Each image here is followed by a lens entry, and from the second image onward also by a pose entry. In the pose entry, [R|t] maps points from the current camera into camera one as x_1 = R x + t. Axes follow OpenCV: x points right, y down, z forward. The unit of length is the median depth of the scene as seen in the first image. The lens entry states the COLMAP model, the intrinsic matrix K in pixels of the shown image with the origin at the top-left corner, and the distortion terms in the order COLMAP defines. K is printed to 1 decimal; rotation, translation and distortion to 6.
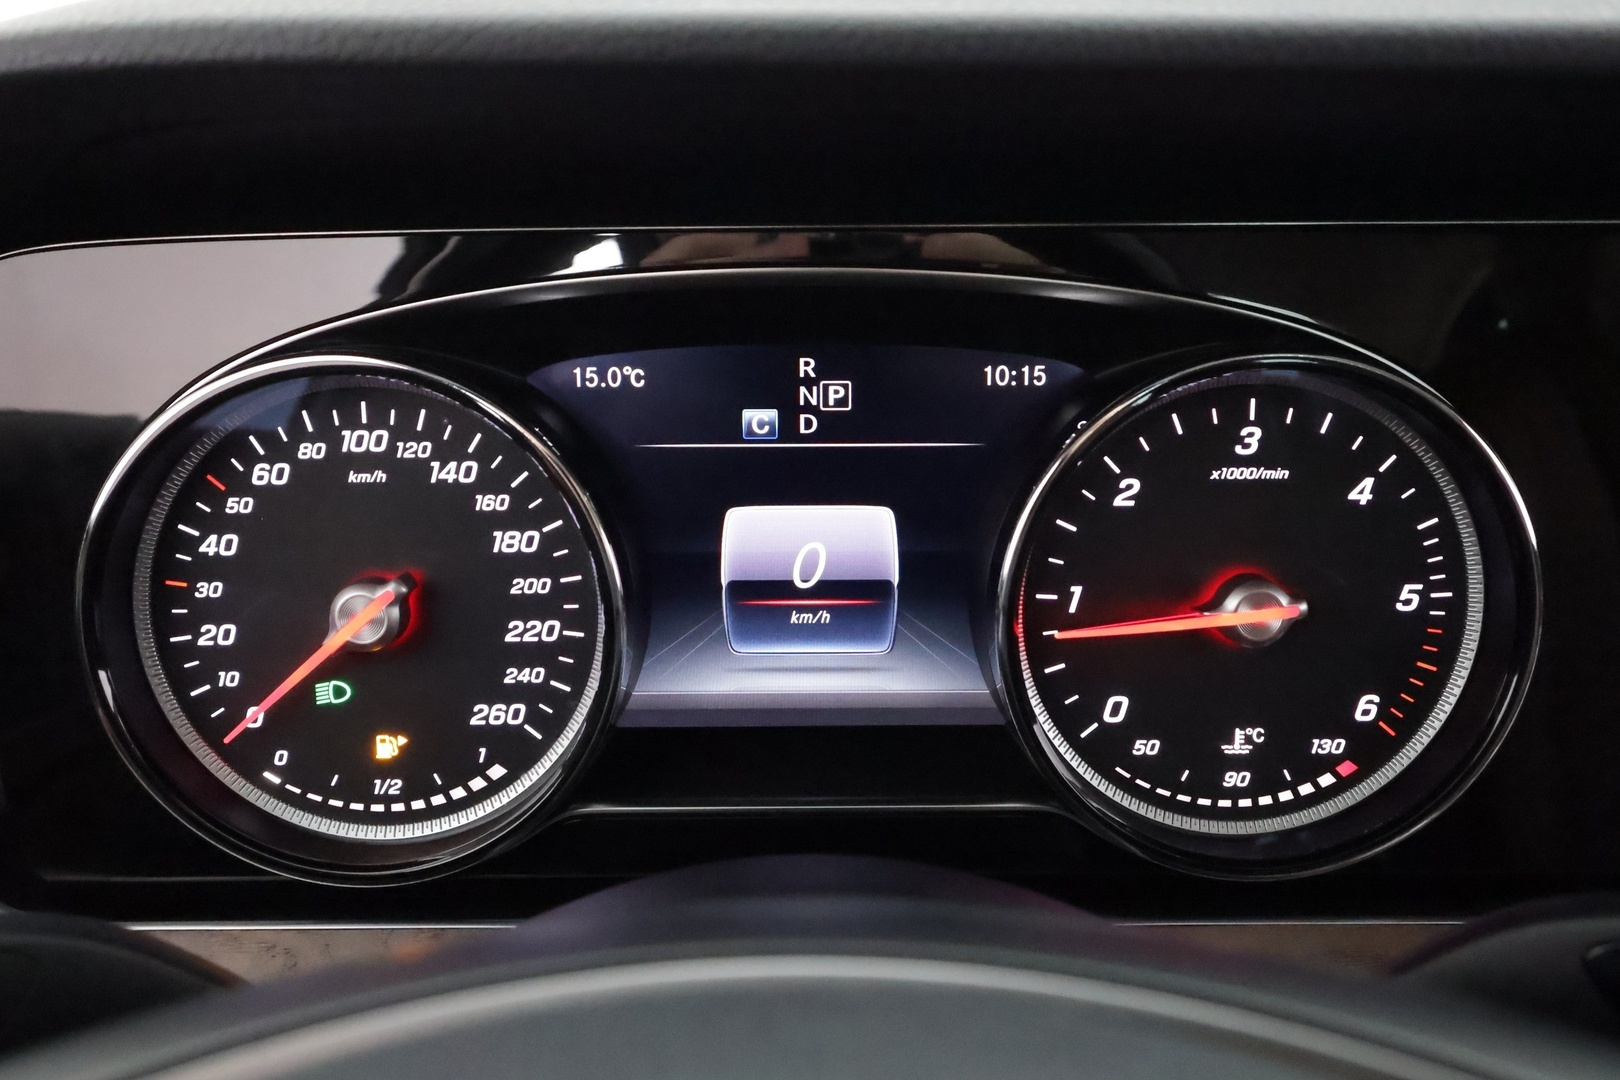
lens RADIAL K [[1306.0, 0, 807.2], [0, 1306.0, 536.8], [0, 0, 1]] dist [0.007072, 0.000083]
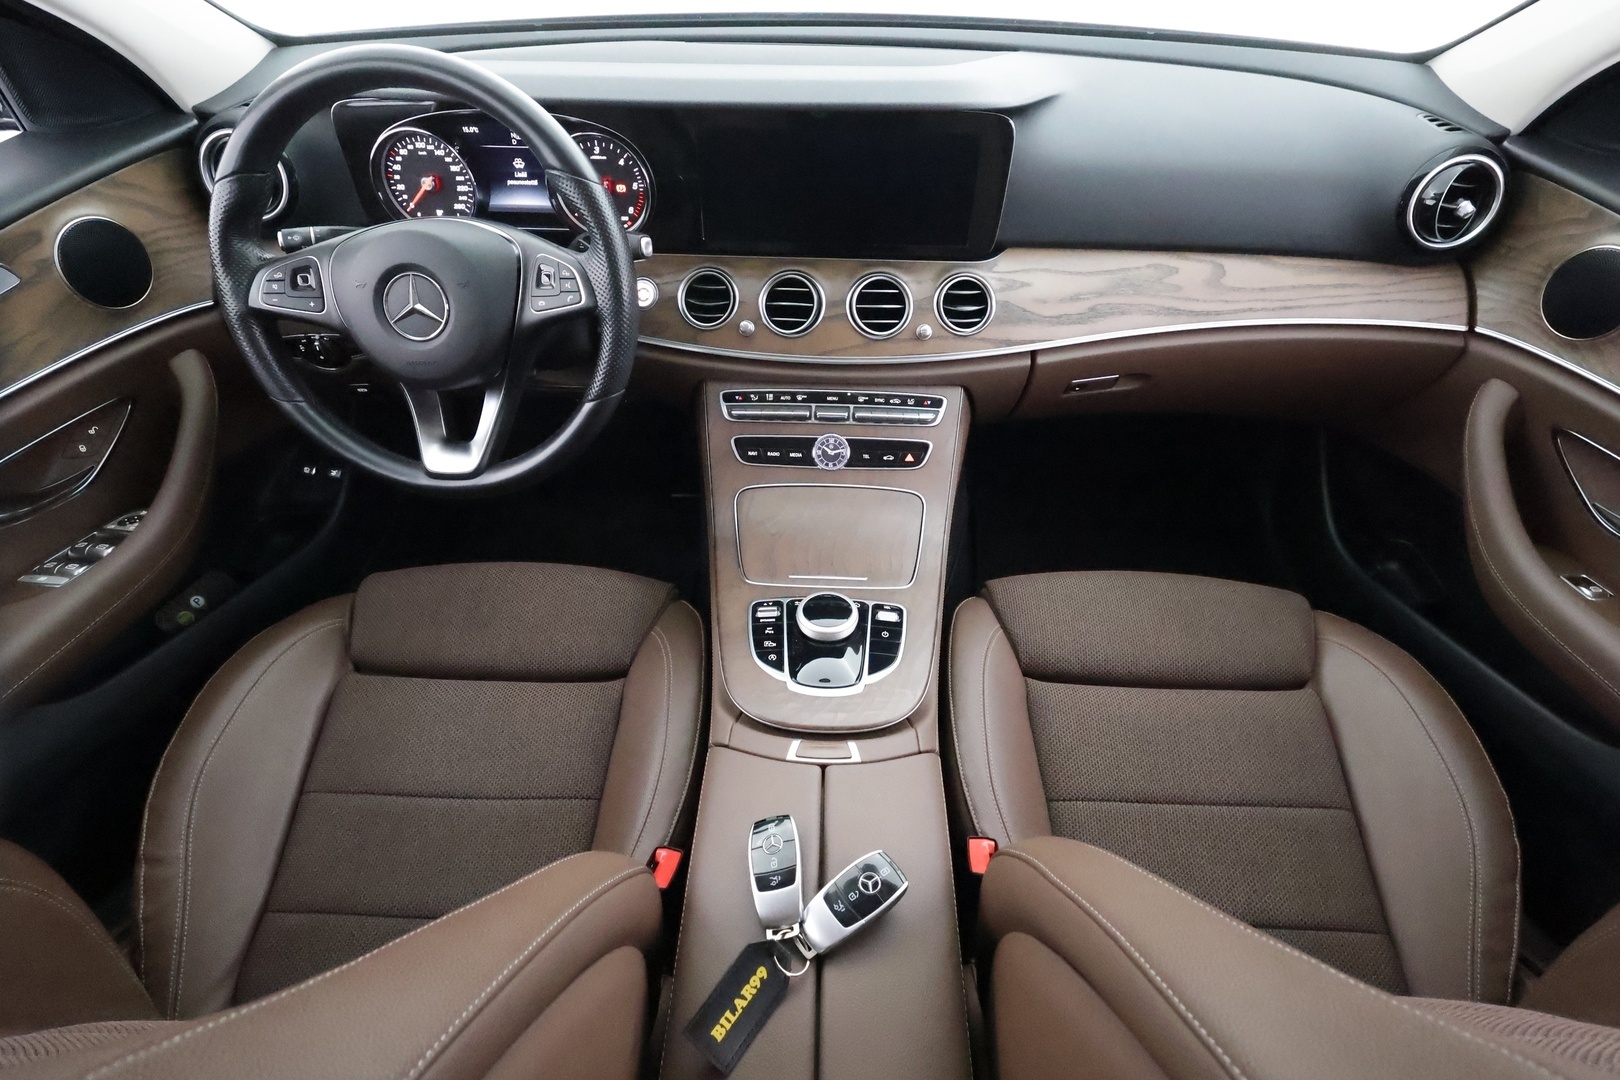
lens RADIAL K [[754.2, 0, 813.9], [0, 754.2, 534.7], [0, 0, 1]] dist [0.005390, 0.000640]
pose [[0.998630, 0.042214, -0.030927, 1.288794], [-0.023611, 0.890886, 0.453612, -0.091672], [0.046702, -0.452261, 0.890662, -2.131930]]
